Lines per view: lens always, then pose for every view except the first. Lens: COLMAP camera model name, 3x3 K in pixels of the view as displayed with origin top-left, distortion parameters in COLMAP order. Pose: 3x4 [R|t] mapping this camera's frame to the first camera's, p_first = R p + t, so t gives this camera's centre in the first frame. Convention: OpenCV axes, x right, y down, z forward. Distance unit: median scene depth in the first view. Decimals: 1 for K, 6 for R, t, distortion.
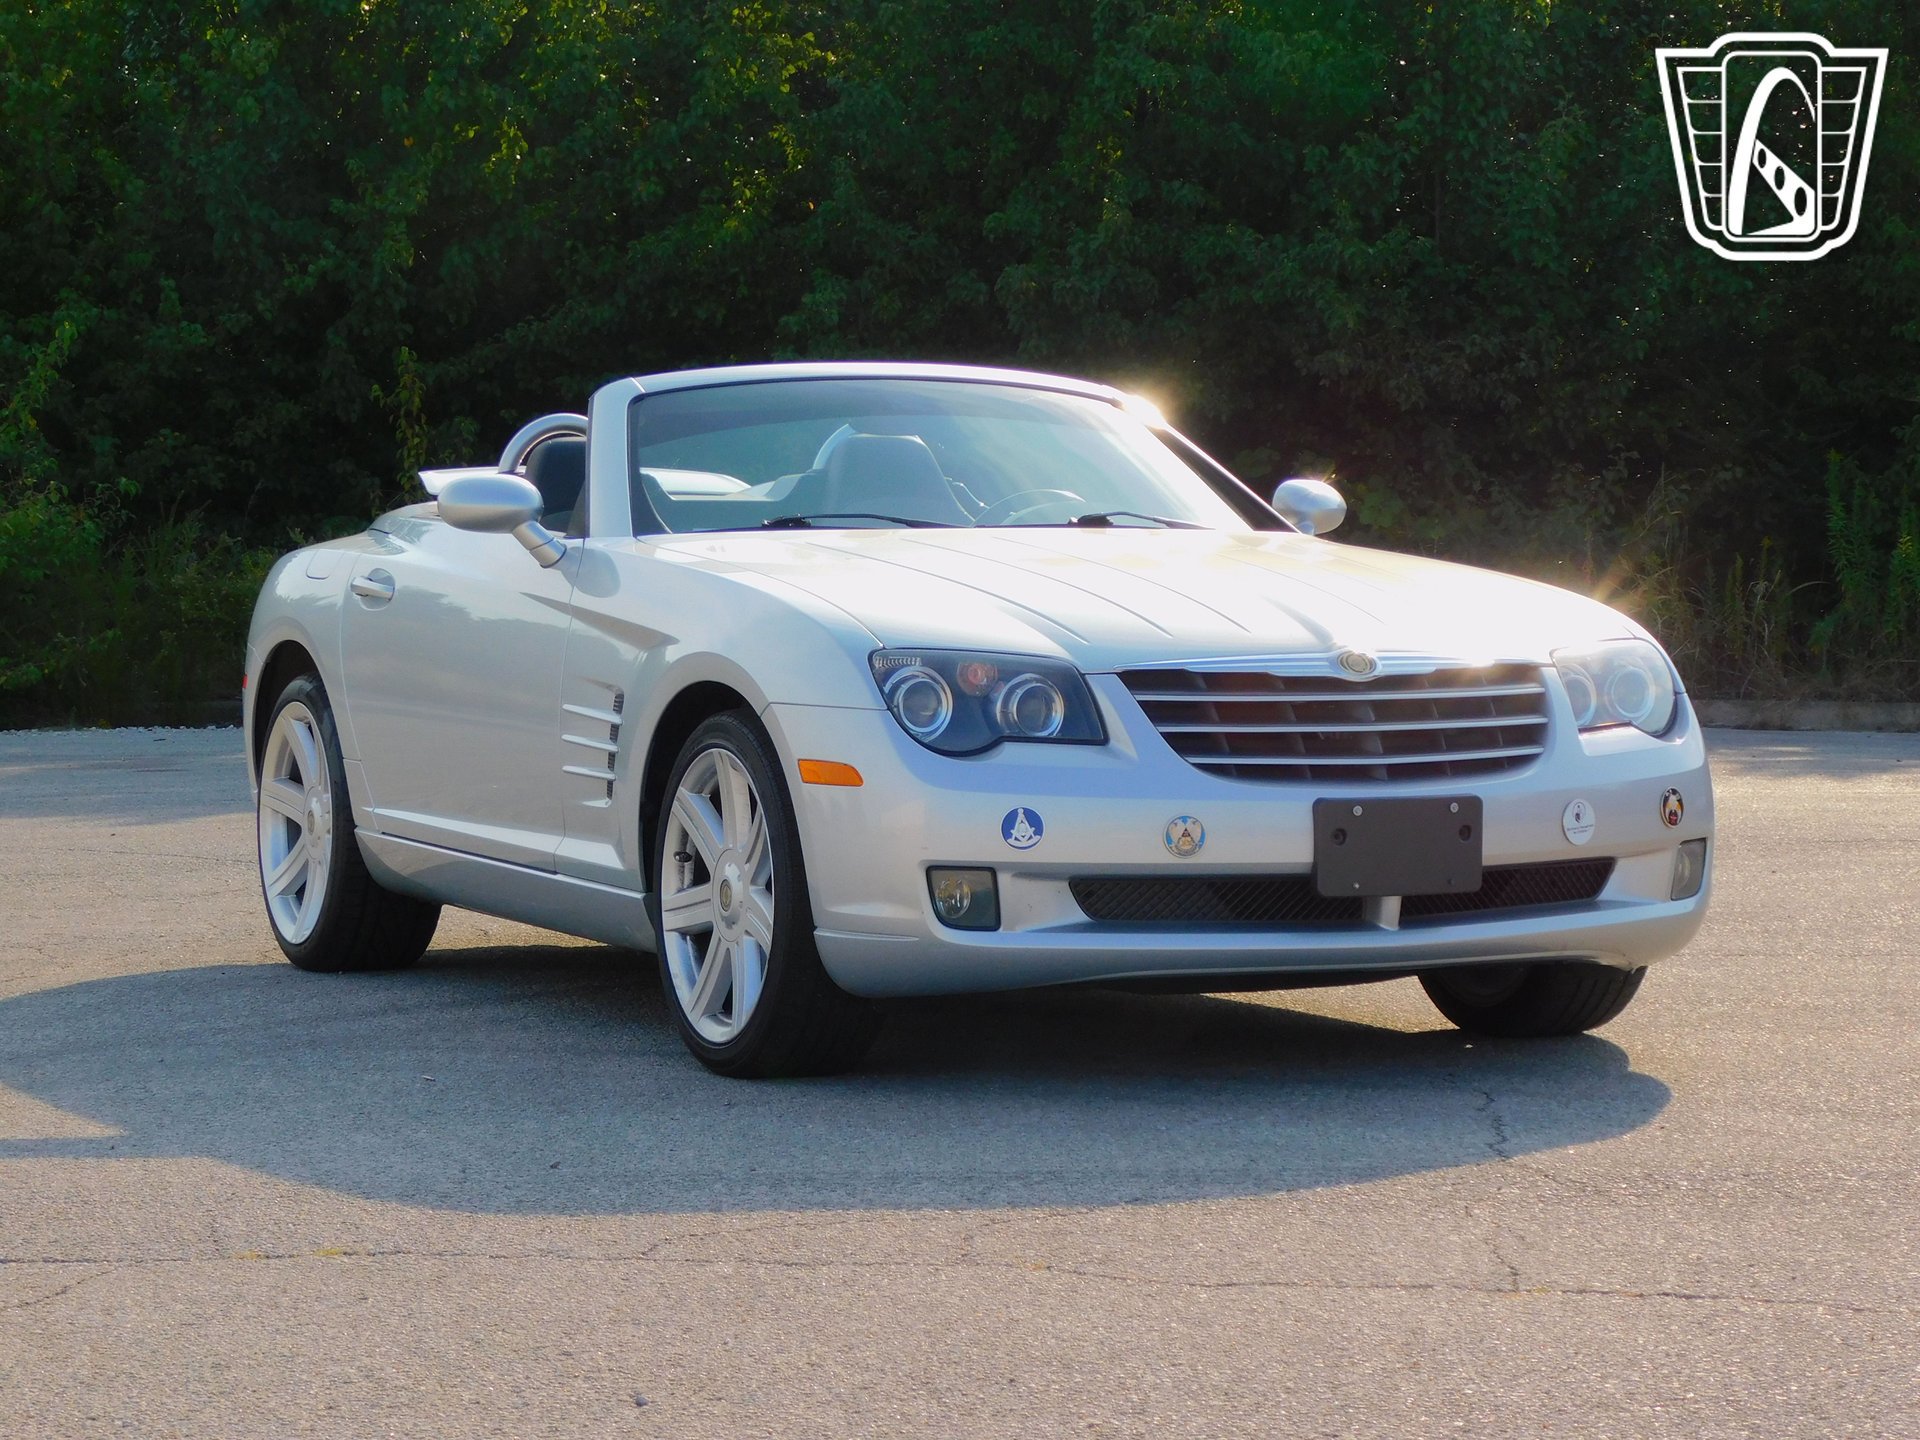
lens RADIAL K [[4750.8, 0, 929.6], [0, 4750.8, 713.4], [0, 0, 1]] dist [0.094122, -0.174153]
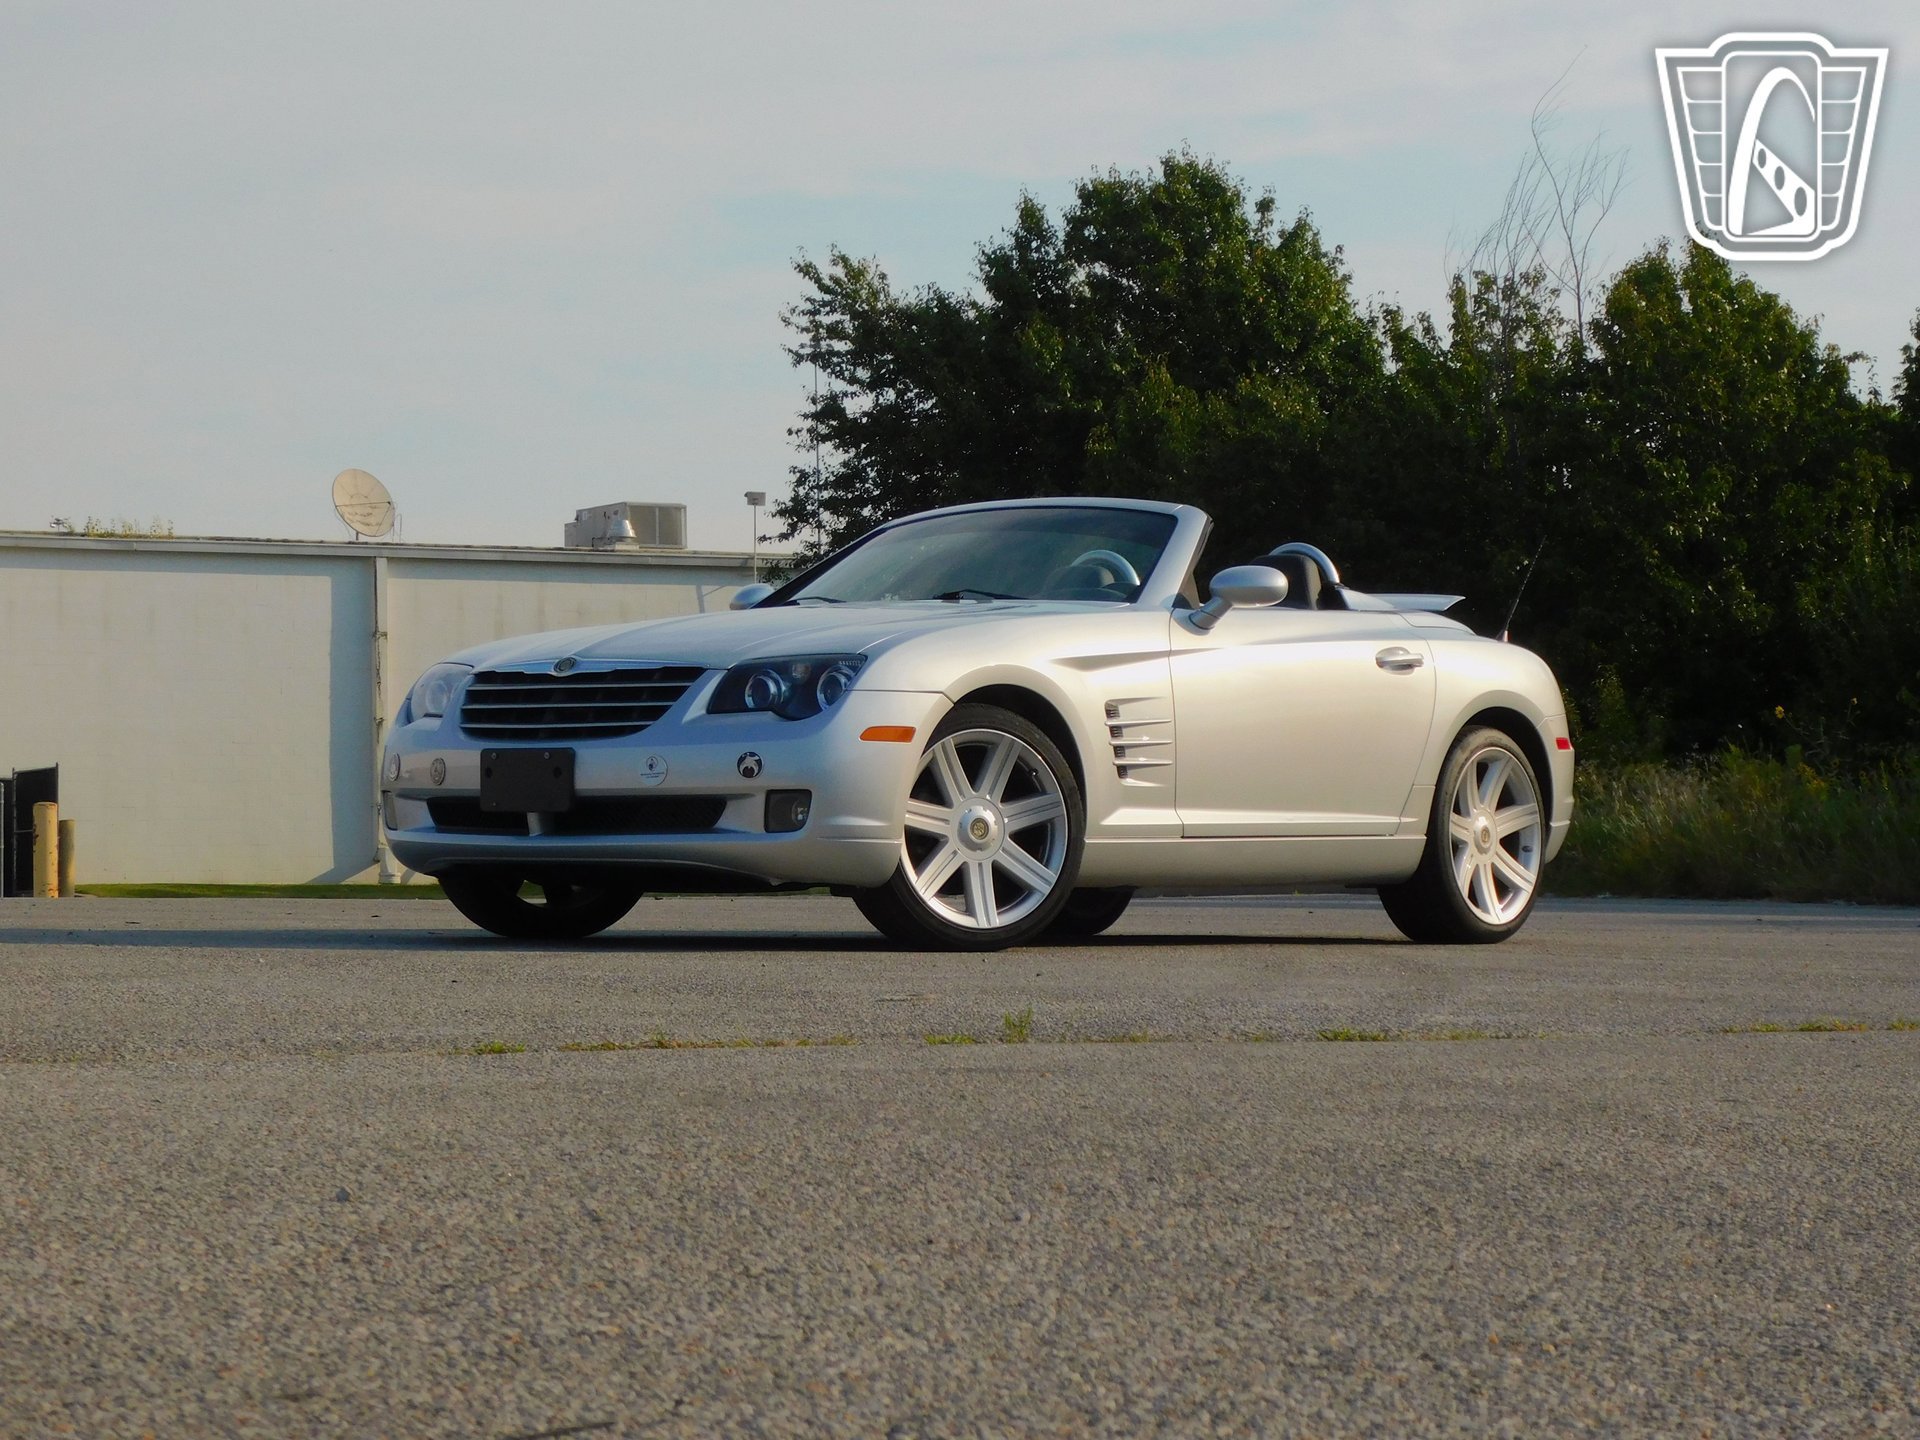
lens RADIAL K [[4212.3, 0, 921.7], [0, 4212.3, 719.4], [0, 0, 1]] dist [0.095239, -0.113684]
pose [[0.444274, -0.017480, -0.895720, 1.036055], [-0.047049, 0.997975, -0.042812, 0.045621], [0.894655, 0.061163, 0.442552, 0.385835]]
